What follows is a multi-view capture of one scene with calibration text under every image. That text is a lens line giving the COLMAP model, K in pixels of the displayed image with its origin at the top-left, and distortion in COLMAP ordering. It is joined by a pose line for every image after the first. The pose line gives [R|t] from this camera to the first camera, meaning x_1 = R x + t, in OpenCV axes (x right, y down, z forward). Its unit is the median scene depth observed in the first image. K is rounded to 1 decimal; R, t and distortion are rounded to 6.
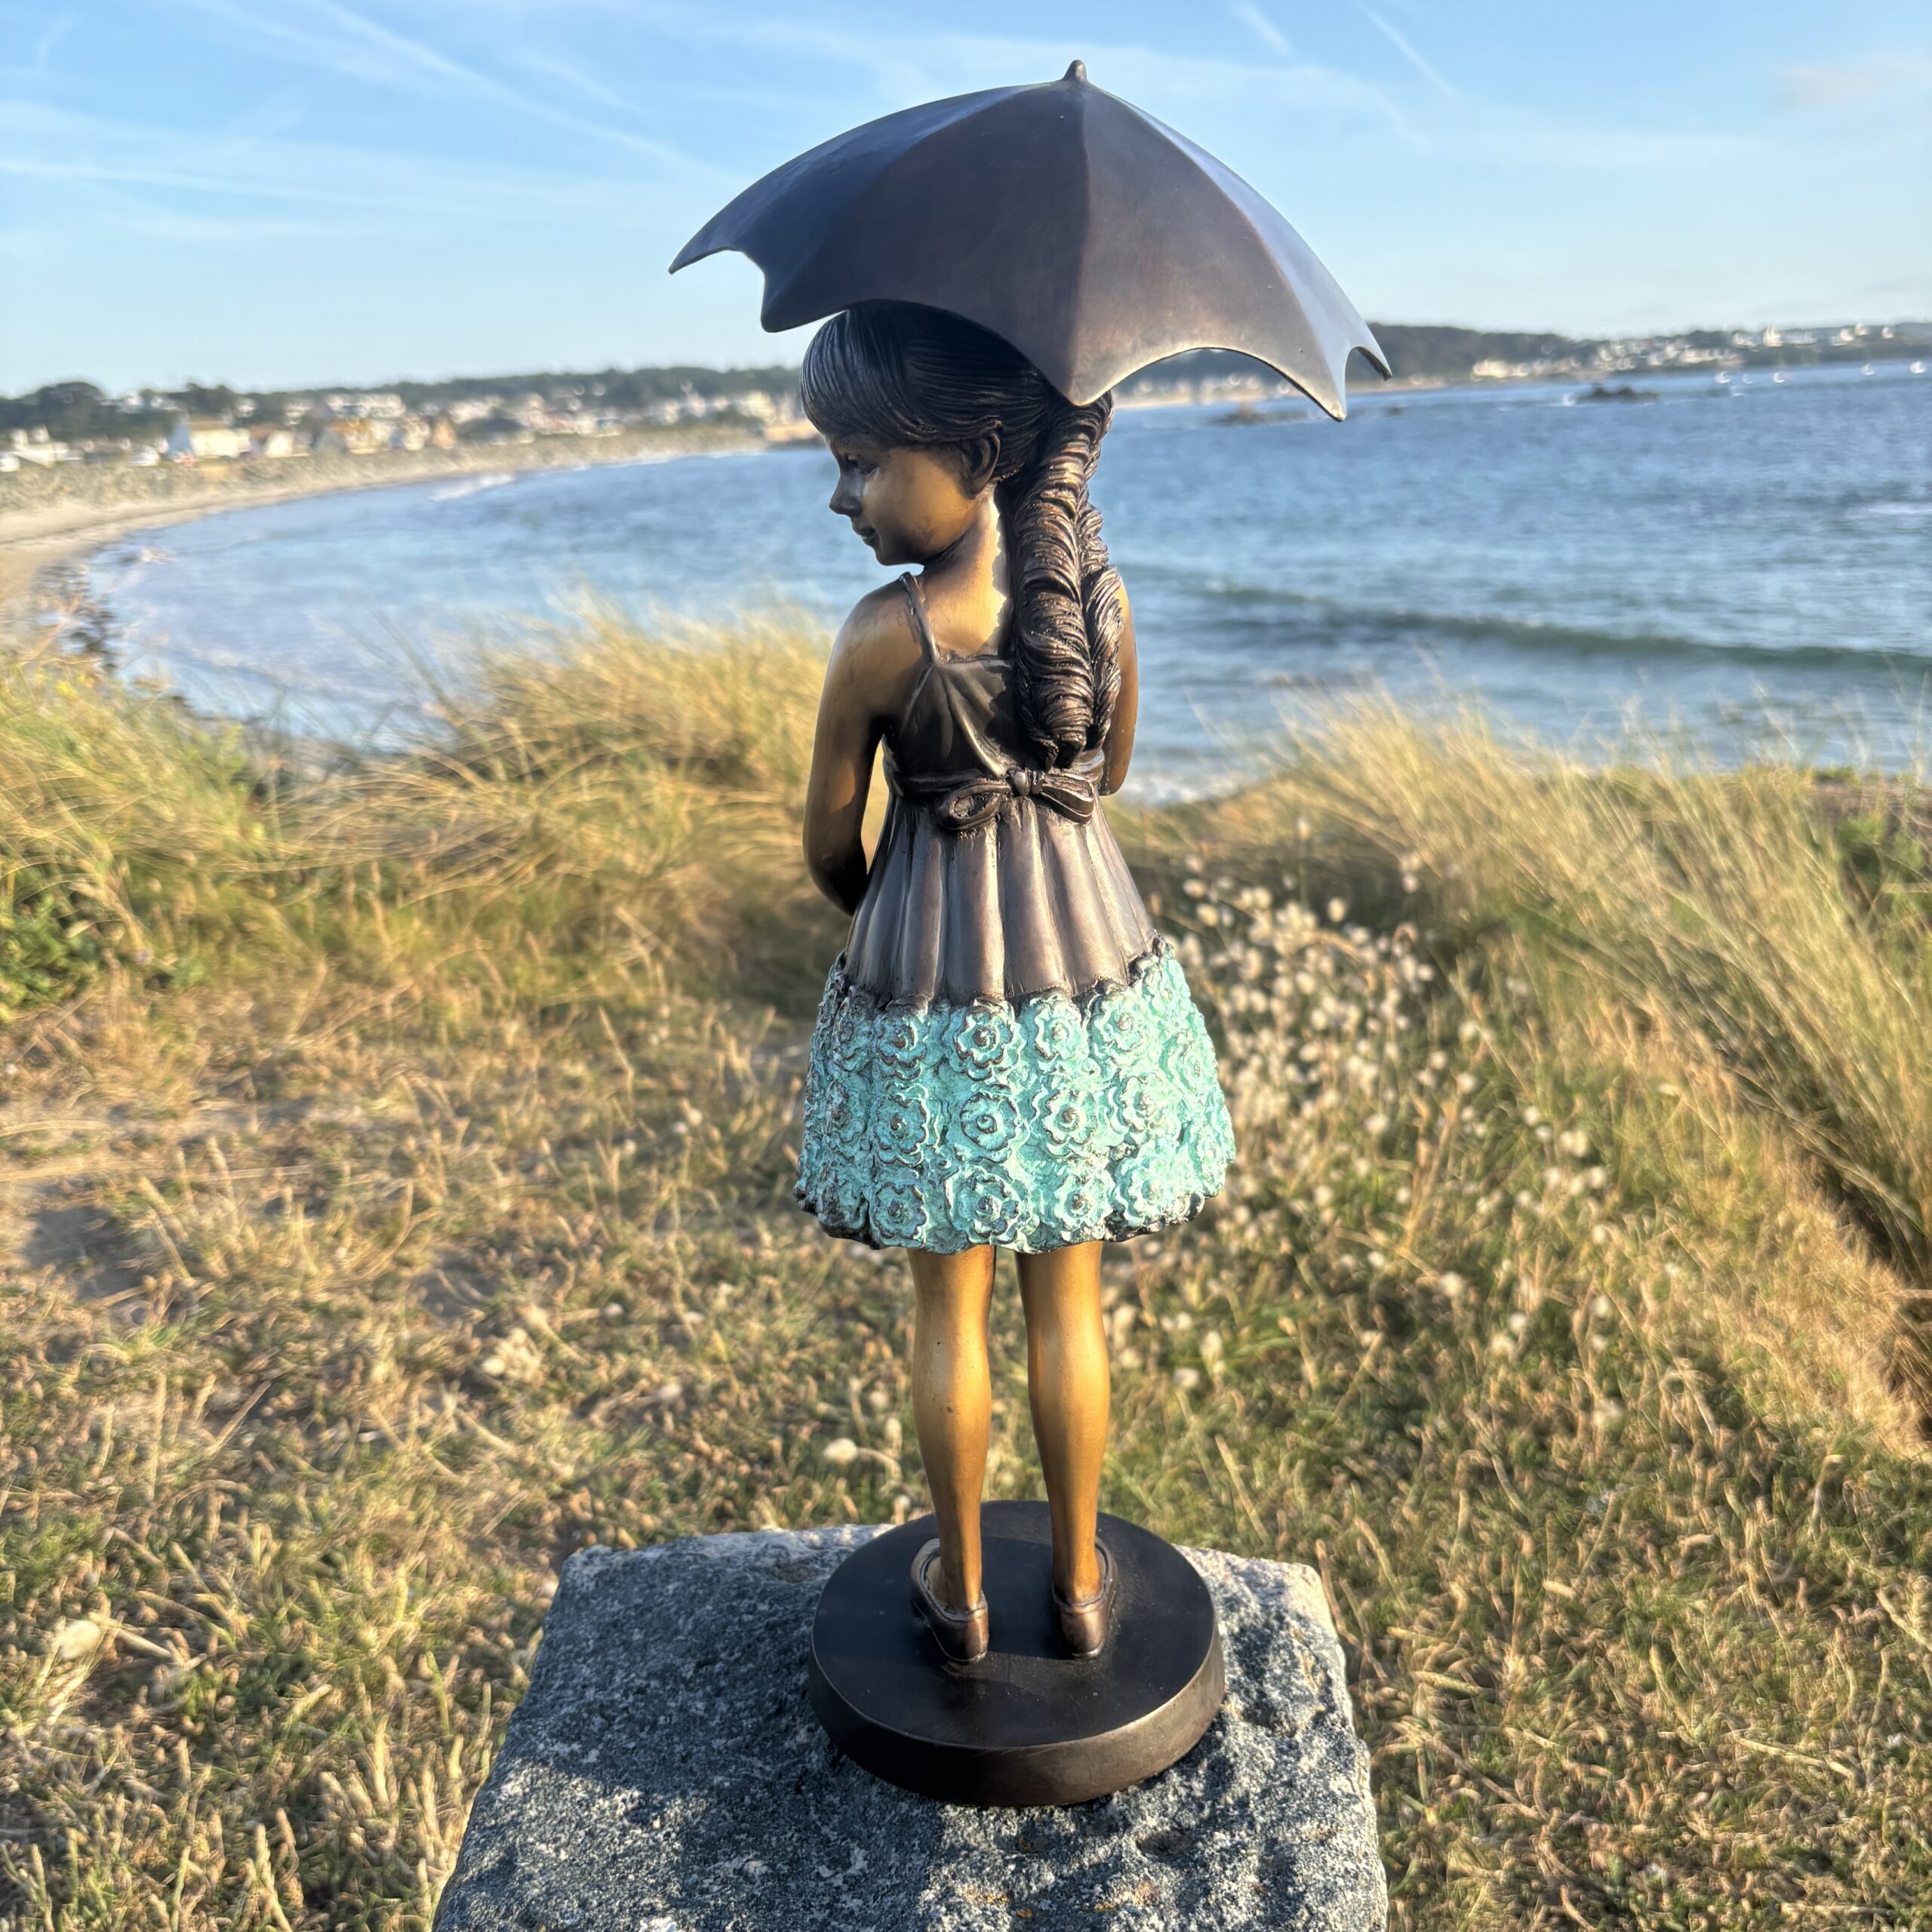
lens RADIAL K [[2017.3, 0, 971.2], [0, 2017.3, 972.0], [0, 0, 1]] dist [-0.001101, 0.000000]
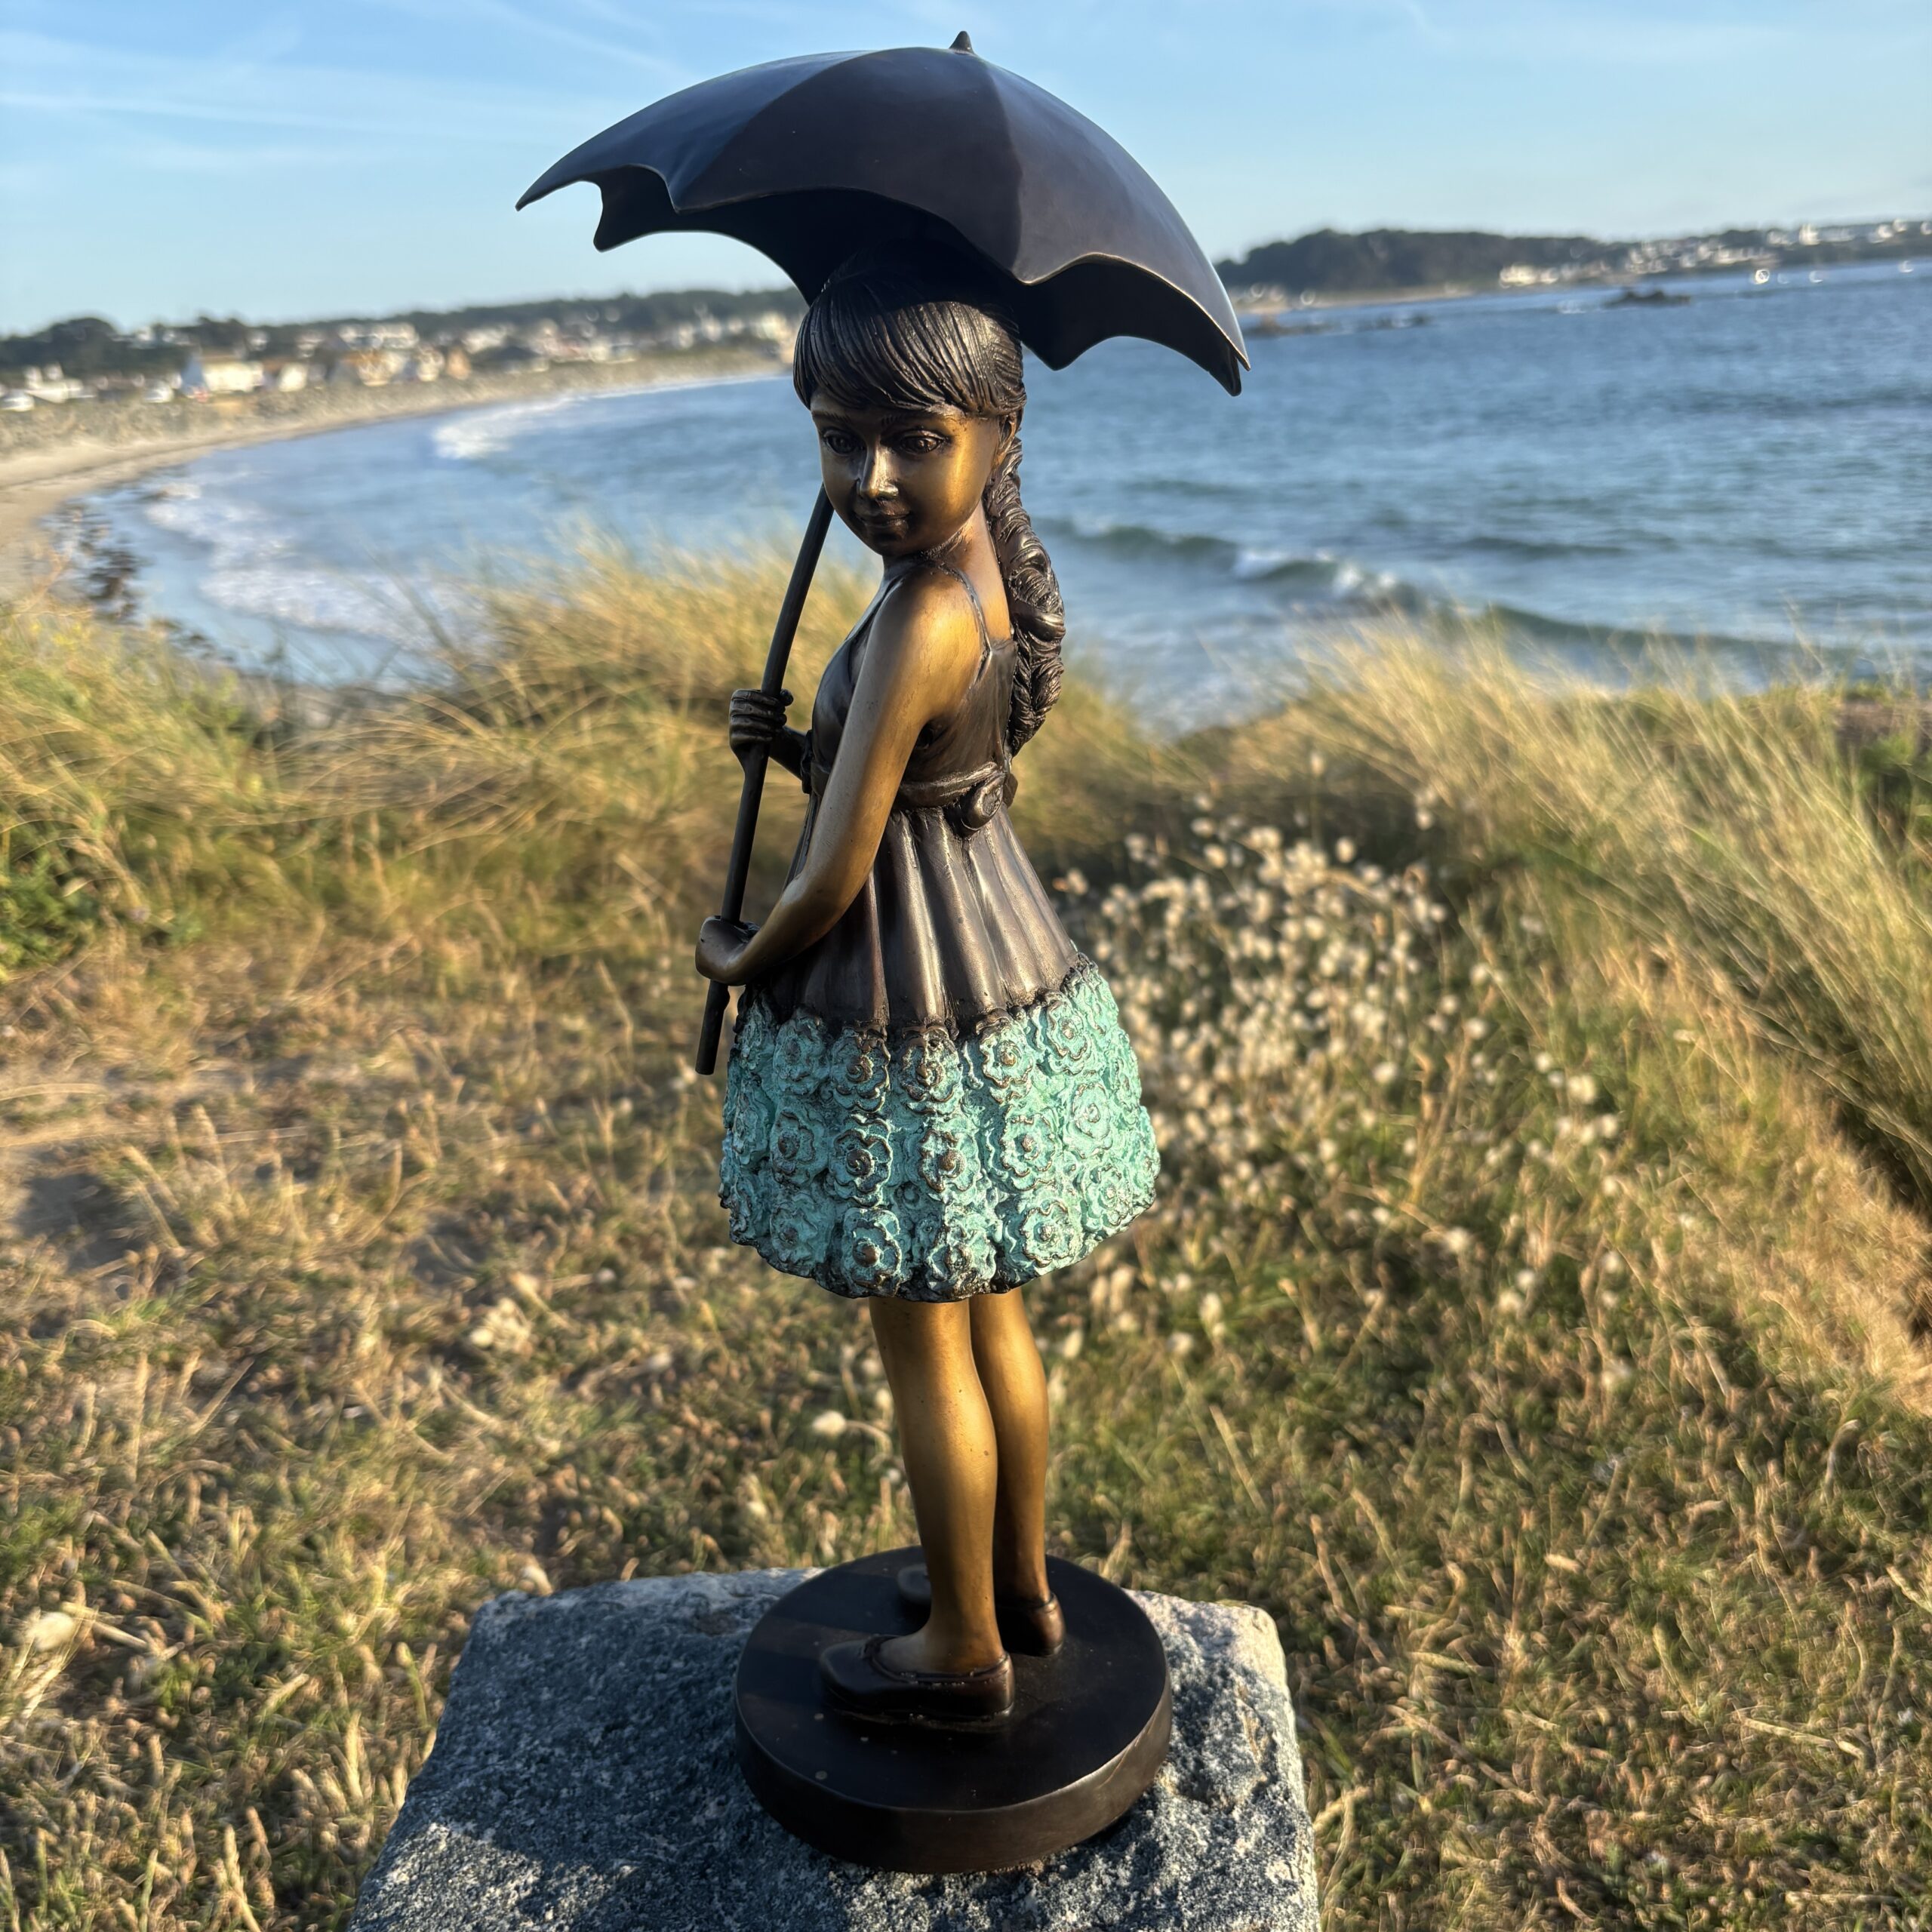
lens RADIAL K [[2017.3, 0, 966.7], [0, 2017.3, 980.3], [0, 0, 1]] dist [-0.001101, 0.000000]
pose [[0.999741, -0.014683, -0.017370, 0.019079], [0.015392, 0.999023, 0.041416, -0.015324], [0.016745, -0.041673, 0.998991, 0.025394]]
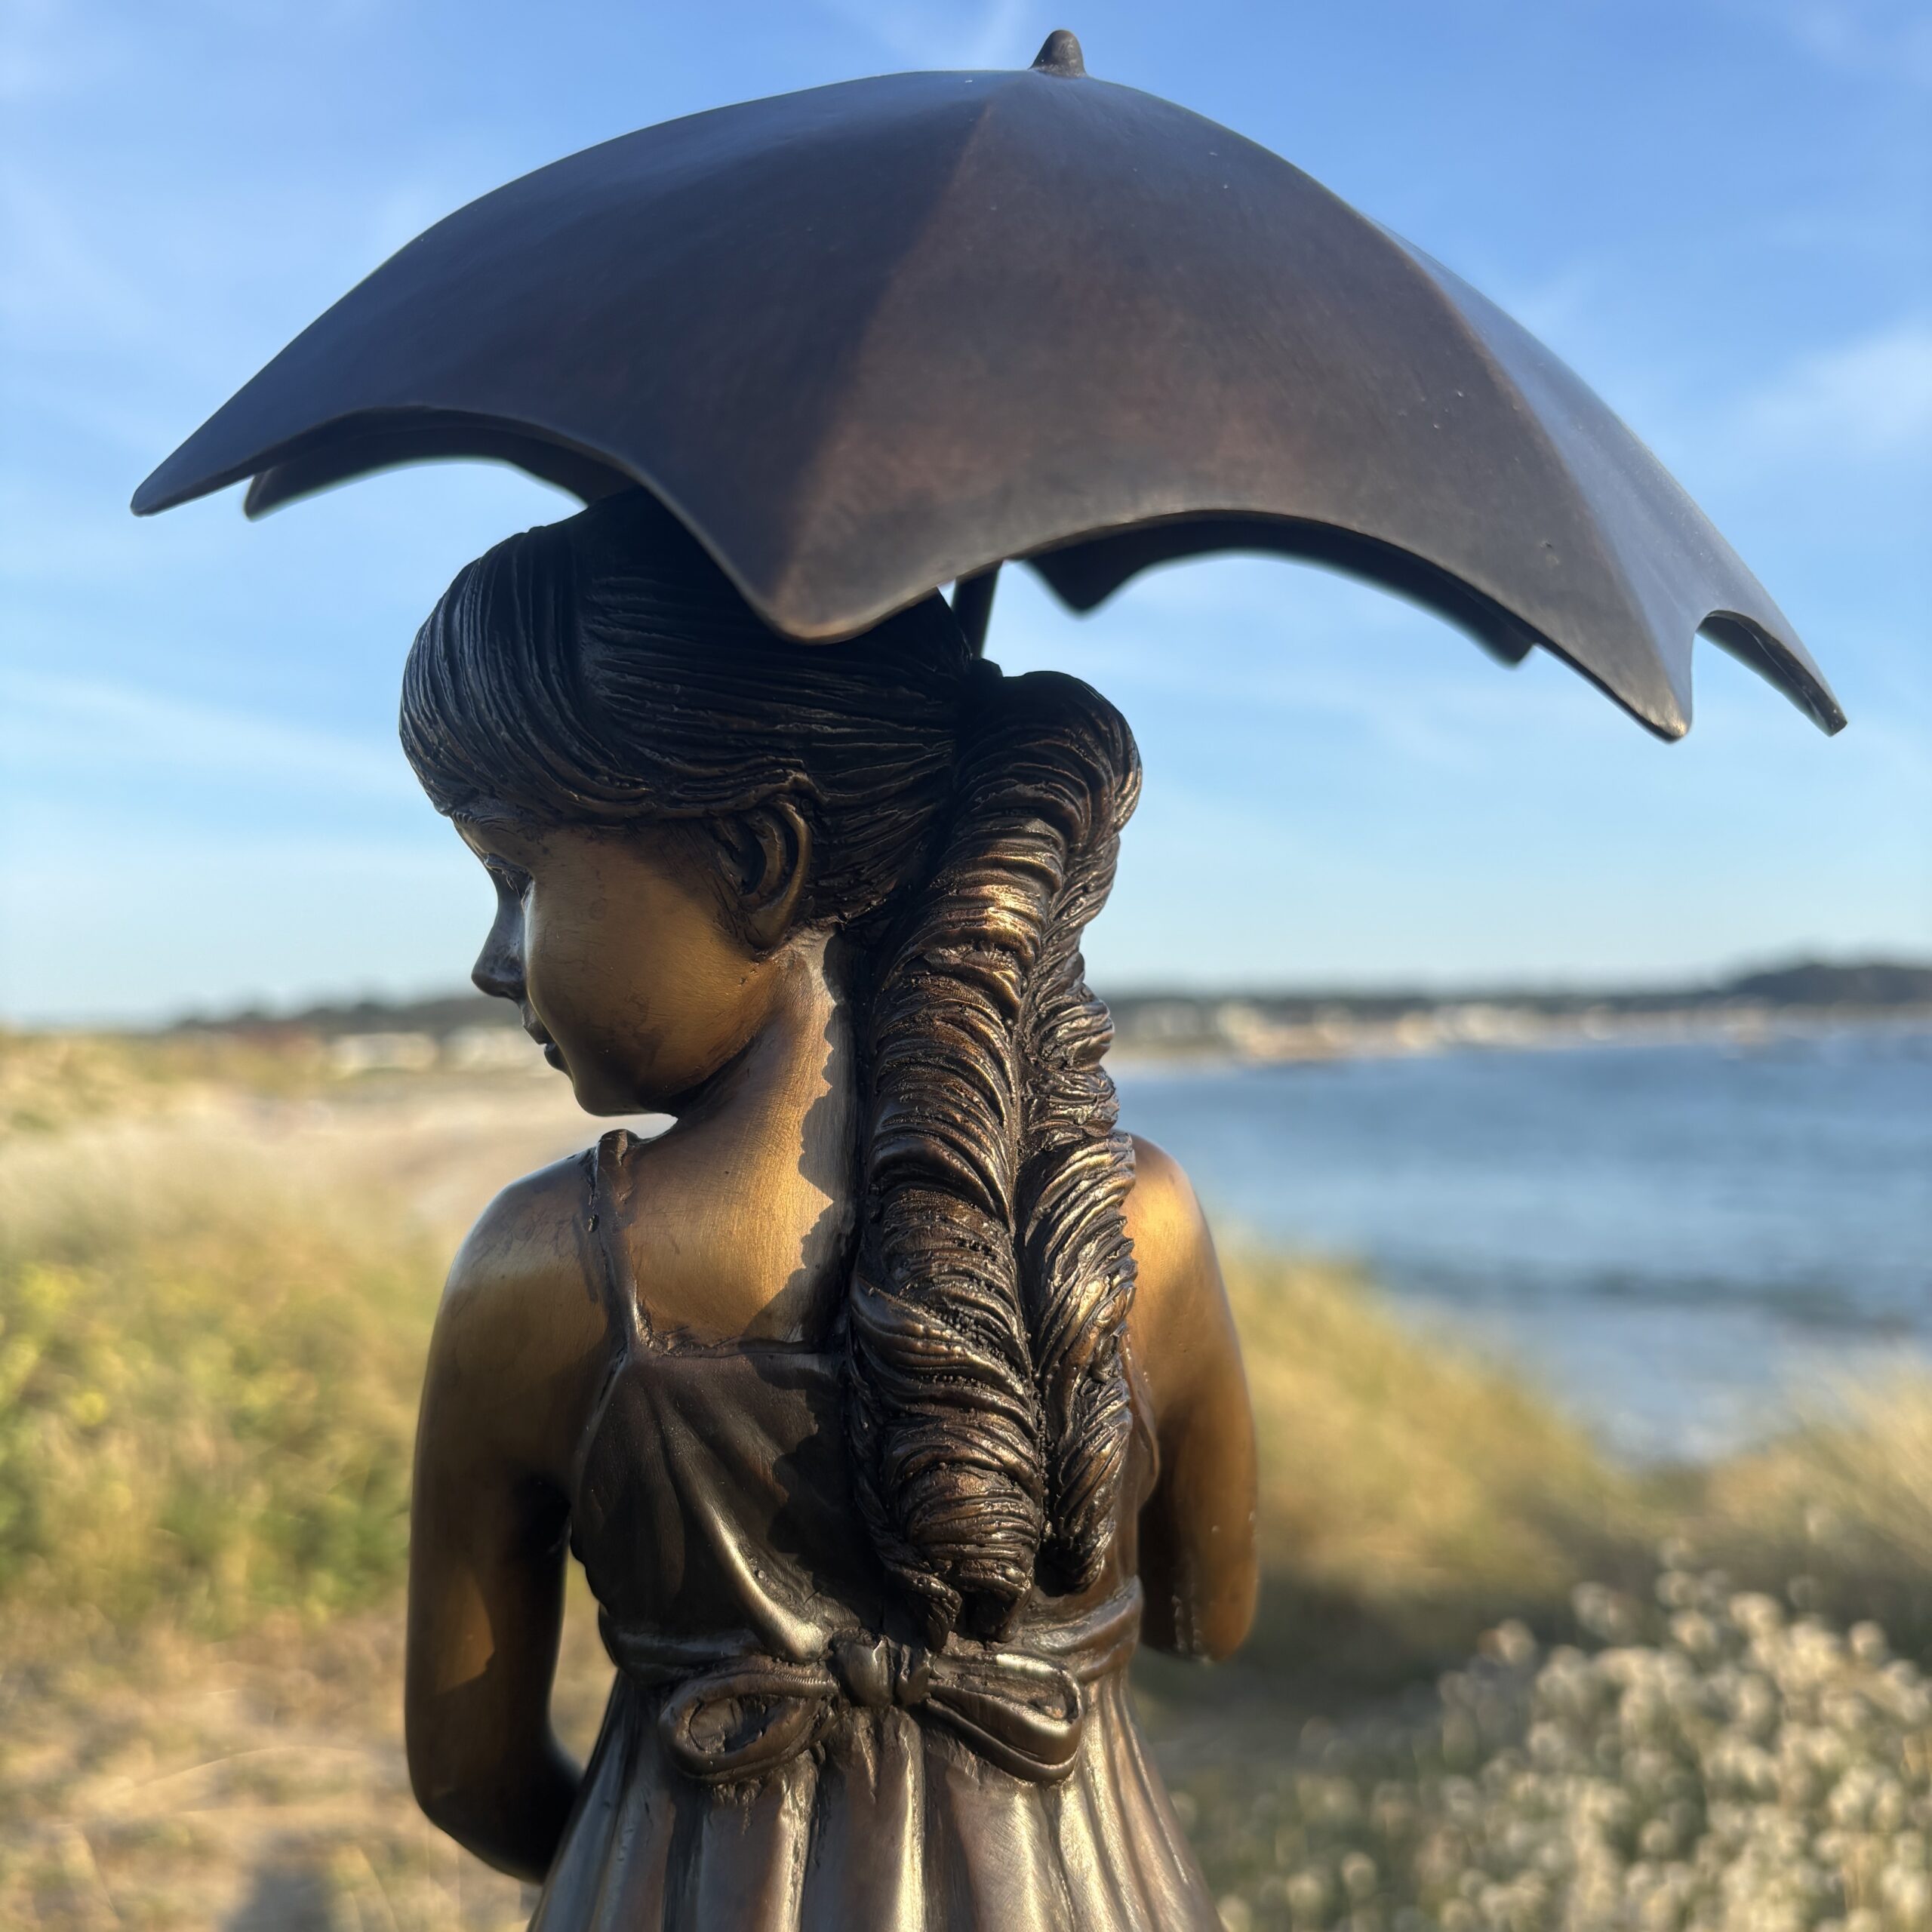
lens RADIAL K [[2017.3, 0, 960.2], [0, 2017.3, 955.5], [0, 0, 1]] dist [-0.001101, 0.000000]
pose [[0.970267, 0.014919, -0.241576, 0.039837], [-0.087644, 0.952020, -0.293218, -0.033596], [0.225611, 0.305672, 0.925021, 0.178045]]
